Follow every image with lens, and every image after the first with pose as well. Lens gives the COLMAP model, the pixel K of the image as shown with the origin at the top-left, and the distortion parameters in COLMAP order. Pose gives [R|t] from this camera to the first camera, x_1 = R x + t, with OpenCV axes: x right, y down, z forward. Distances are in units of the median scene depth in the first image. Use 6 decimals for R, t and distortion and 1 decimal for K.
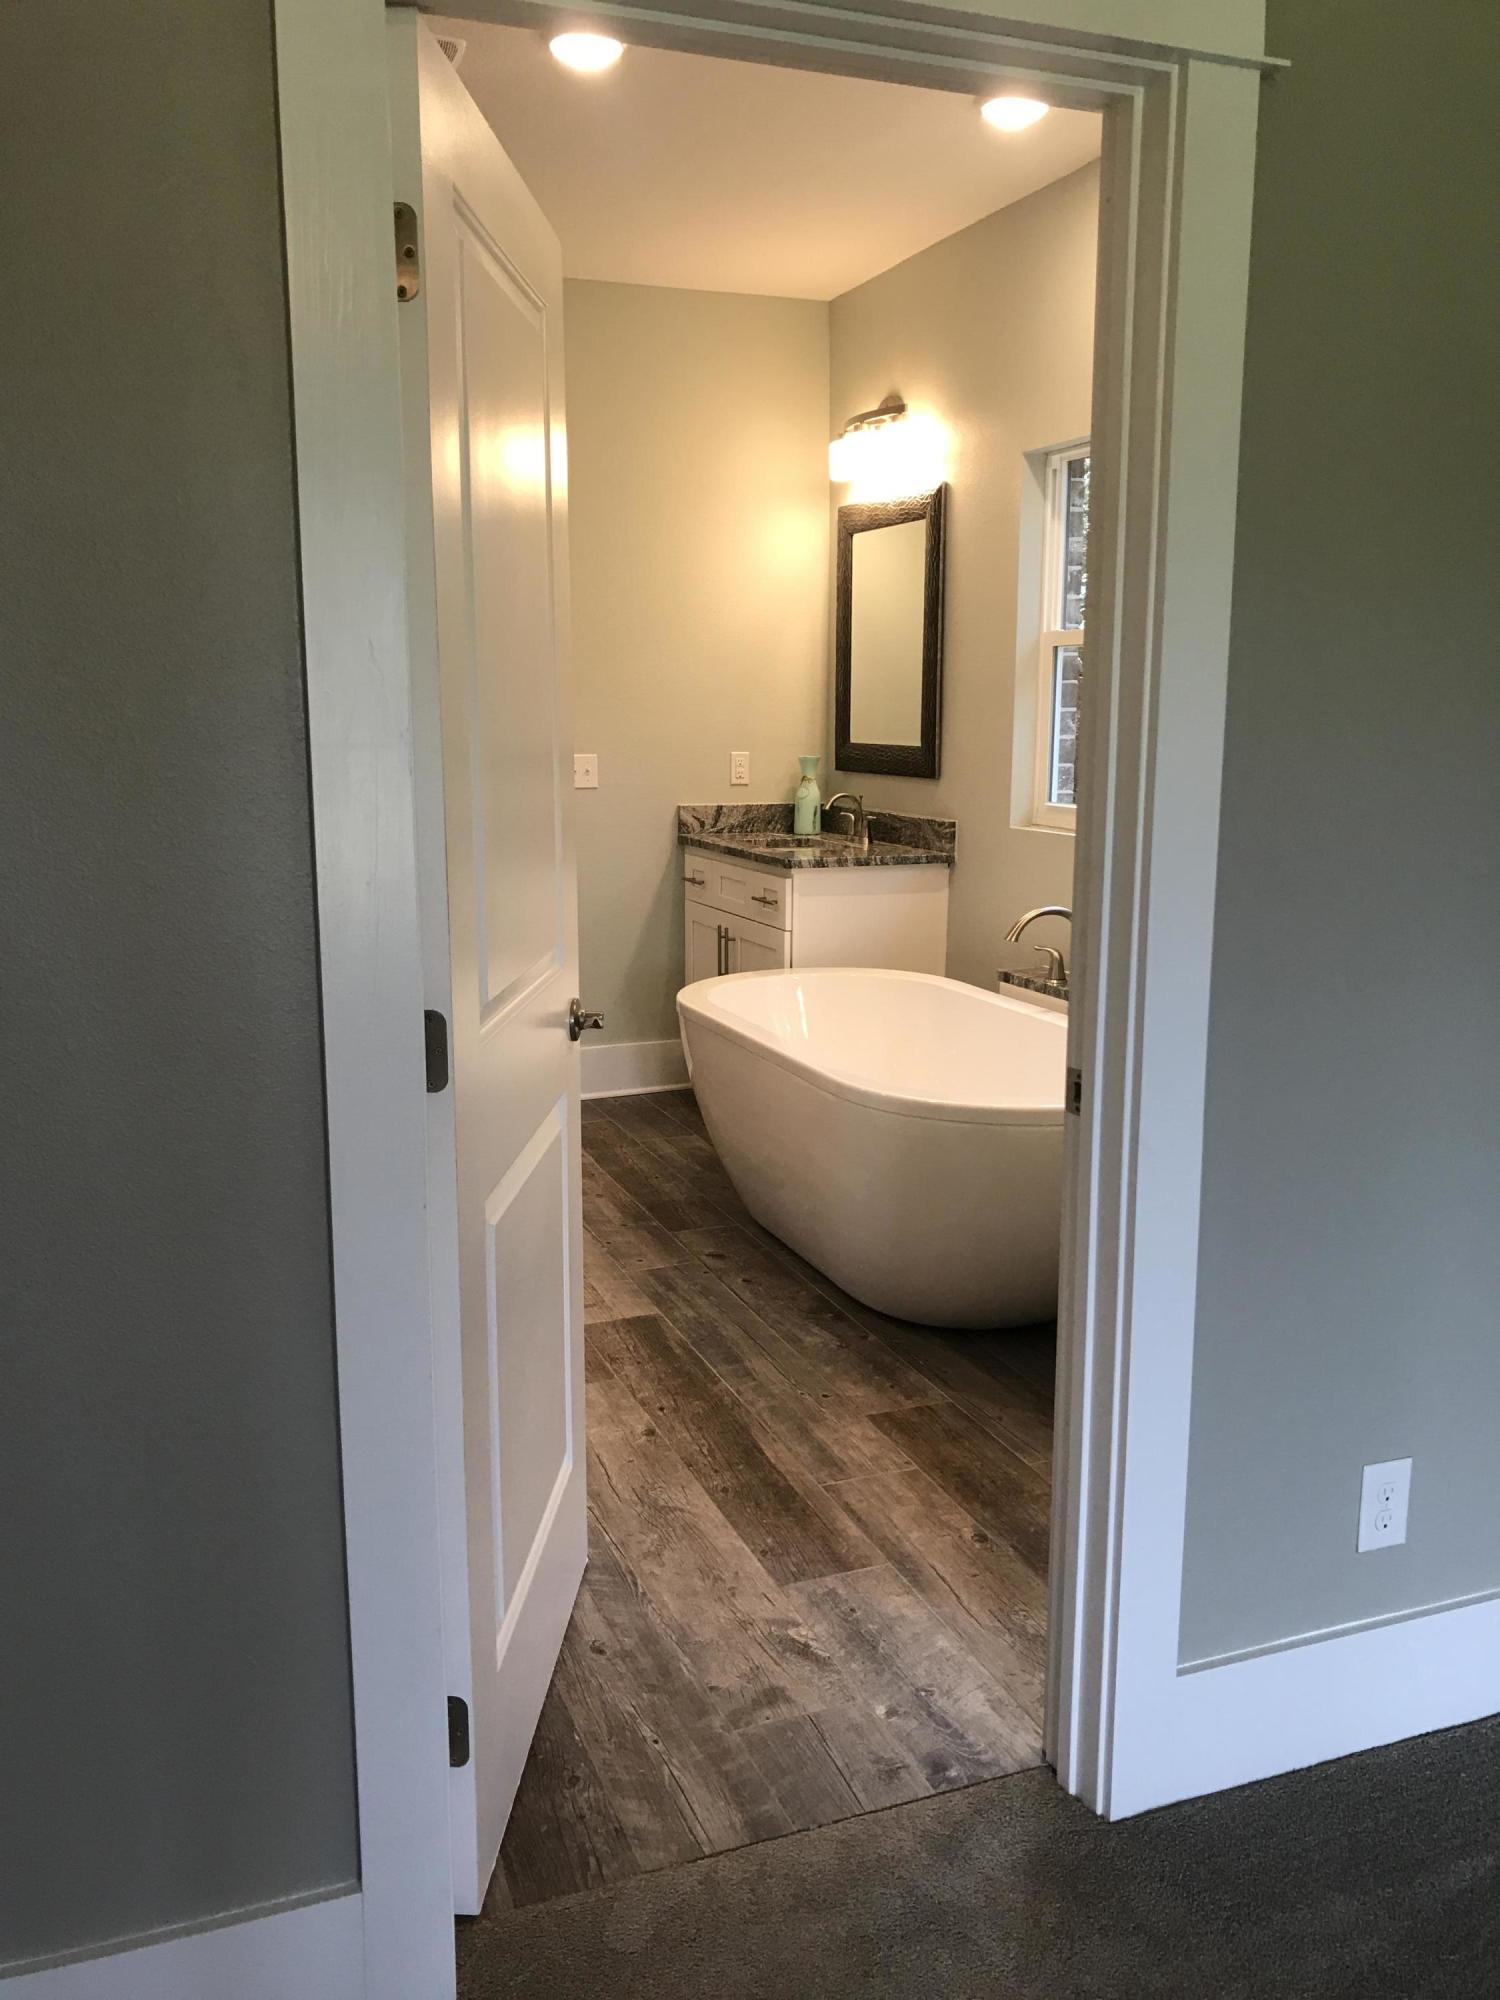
lens RADIAL K [[1647.4, 0, 730.8], [0, 1647.4, 1001.2], [0, 0, 1]] dist [0.030630, -0.026160]
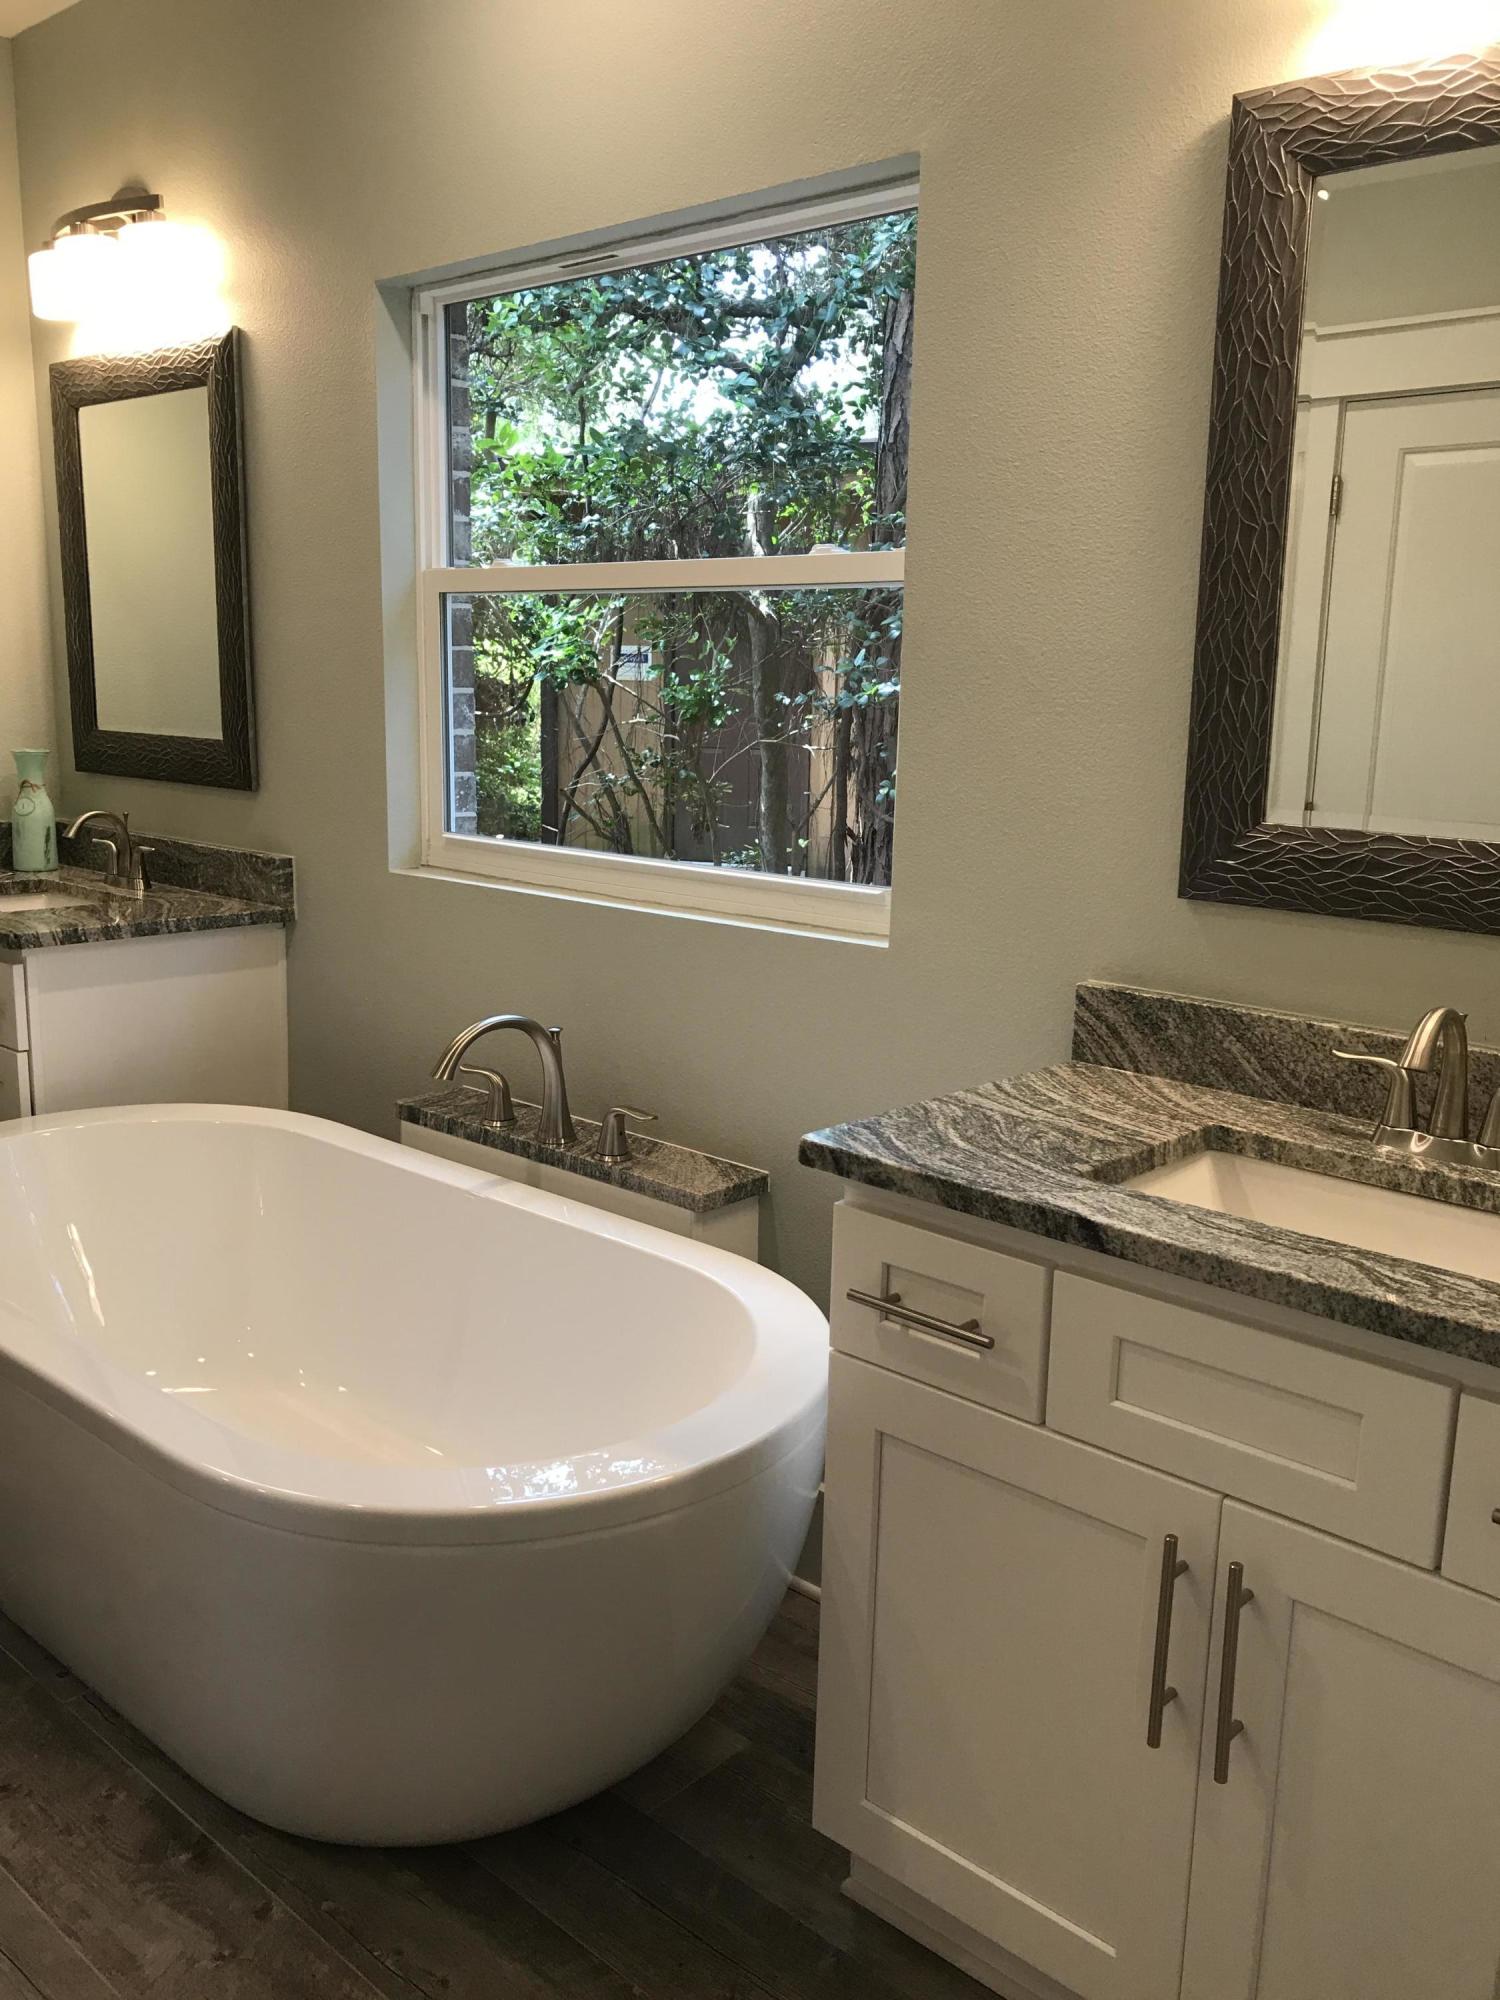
lens RADIAL K [[1647.4, 0, 764.0], [0, 1647.4, 988.5], [0, 0, 1]] dist [0.030630, -0.026160]
pose [[0.888558, -0.069091, 0.453531, 0.003077], [0.062177, 0.997609, 0.030158, -0.070940], [-0.454531, 0.001402, 0.890730, 0.361507]]
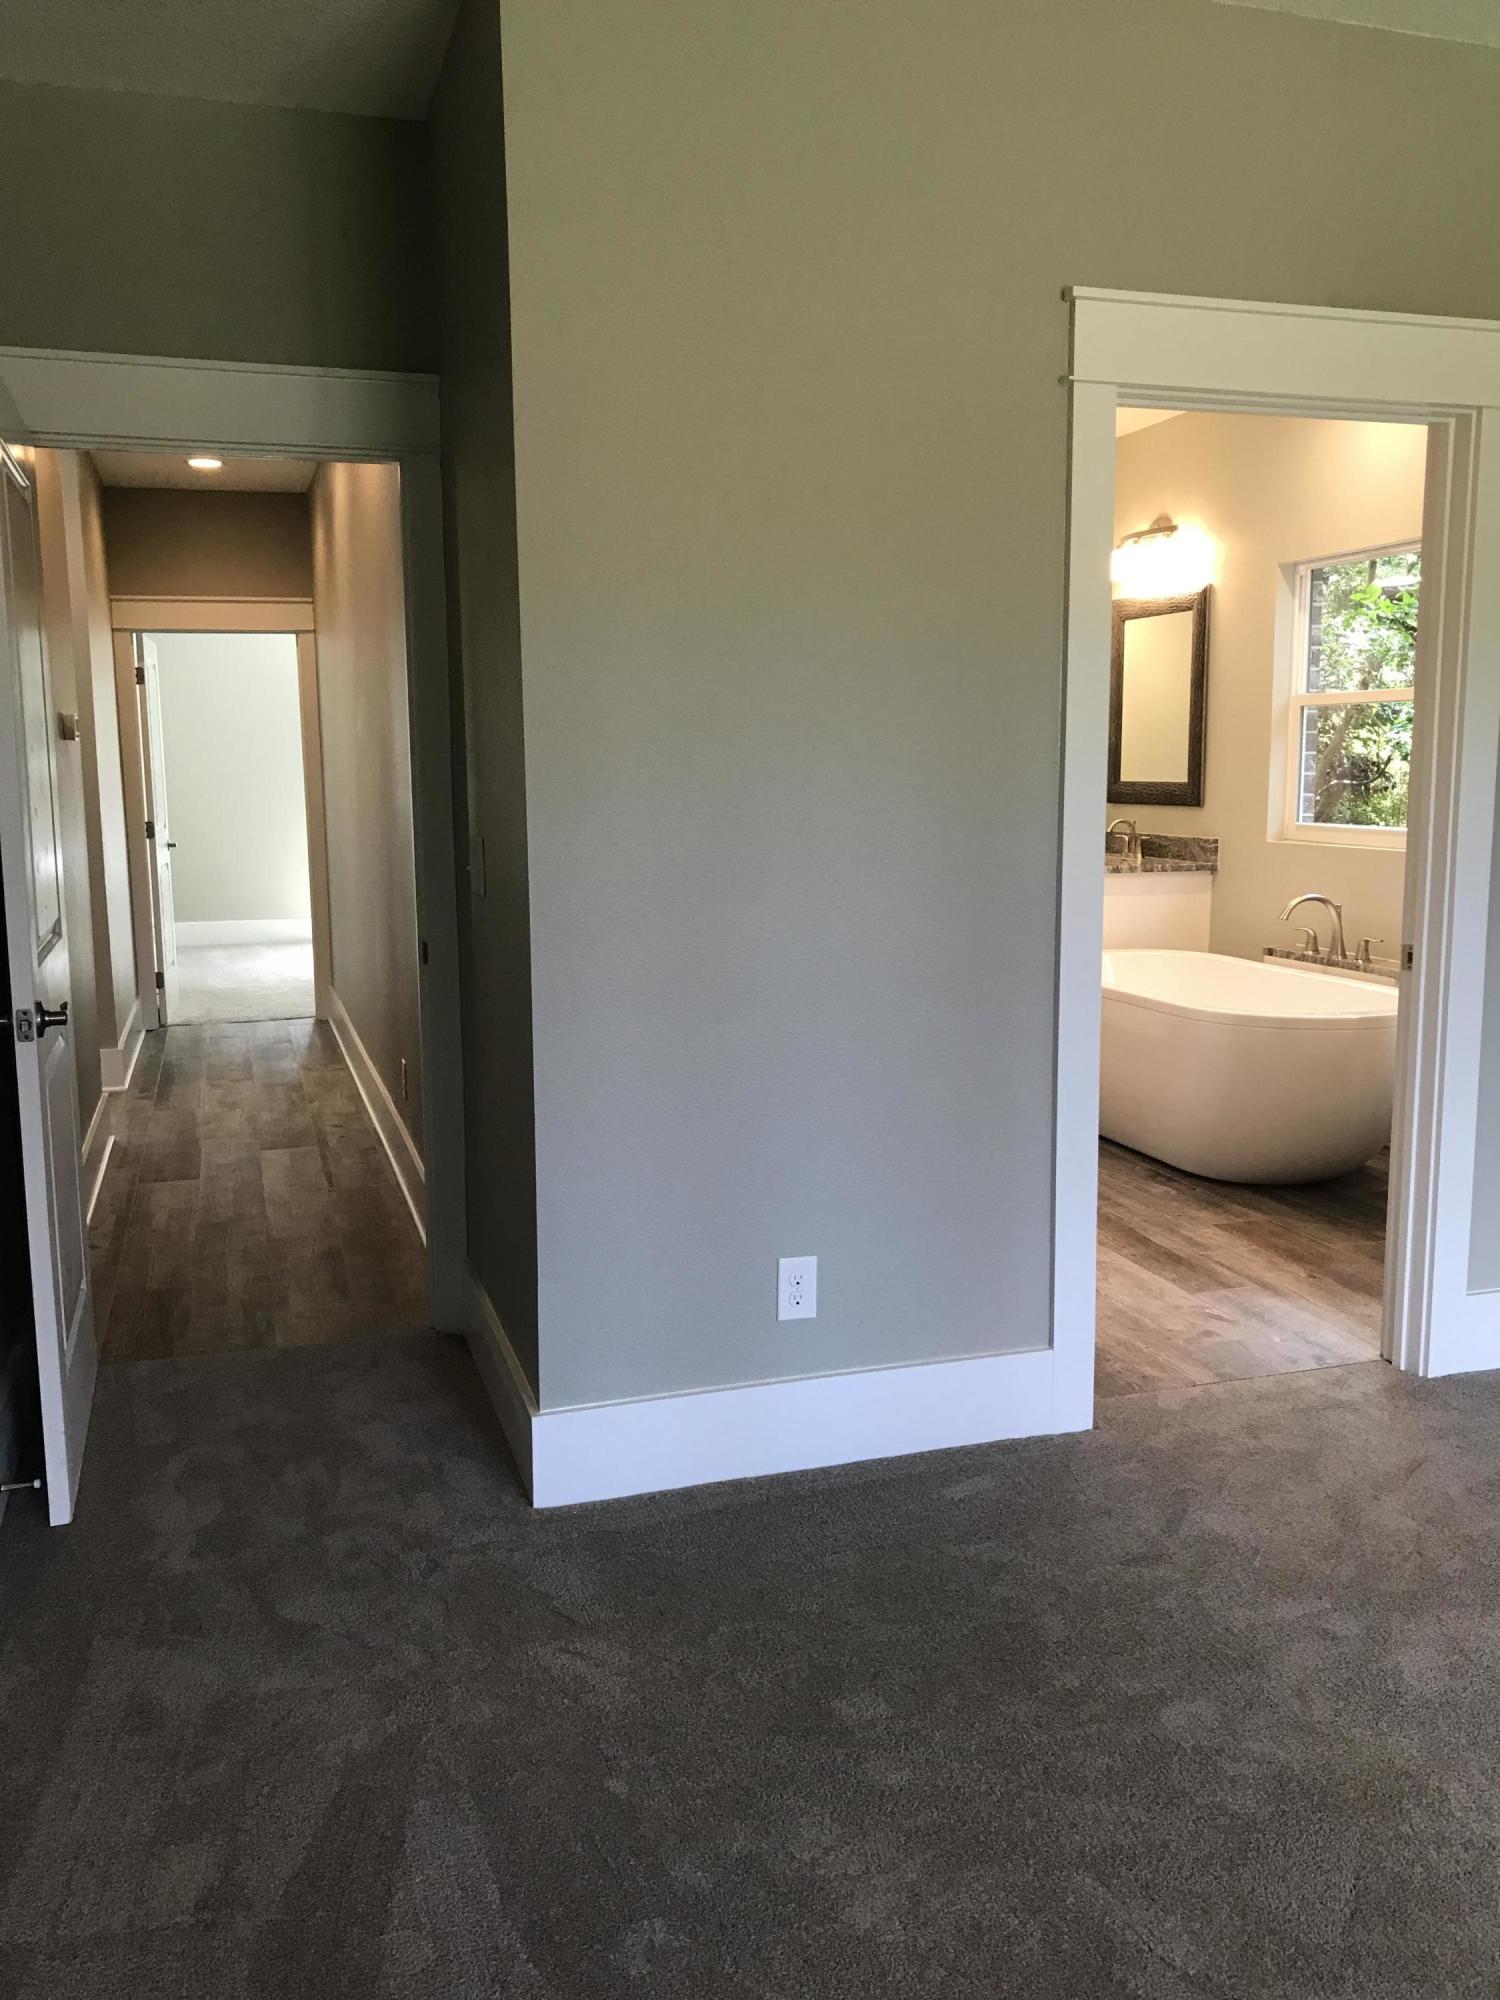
lens RADIAL K [[1647.4, 0, 746.6], [0, 1647.4, 995.9], [0, 0, 1]] dist [0.030630, -0.026160]
pose [[0.998155, 0.002569, -0.060659, -0.170141], [-0.004867, 0.999275, -0.037766, 0.072327], [0.060518, 0.037992, 0.997444, -0.353613]]
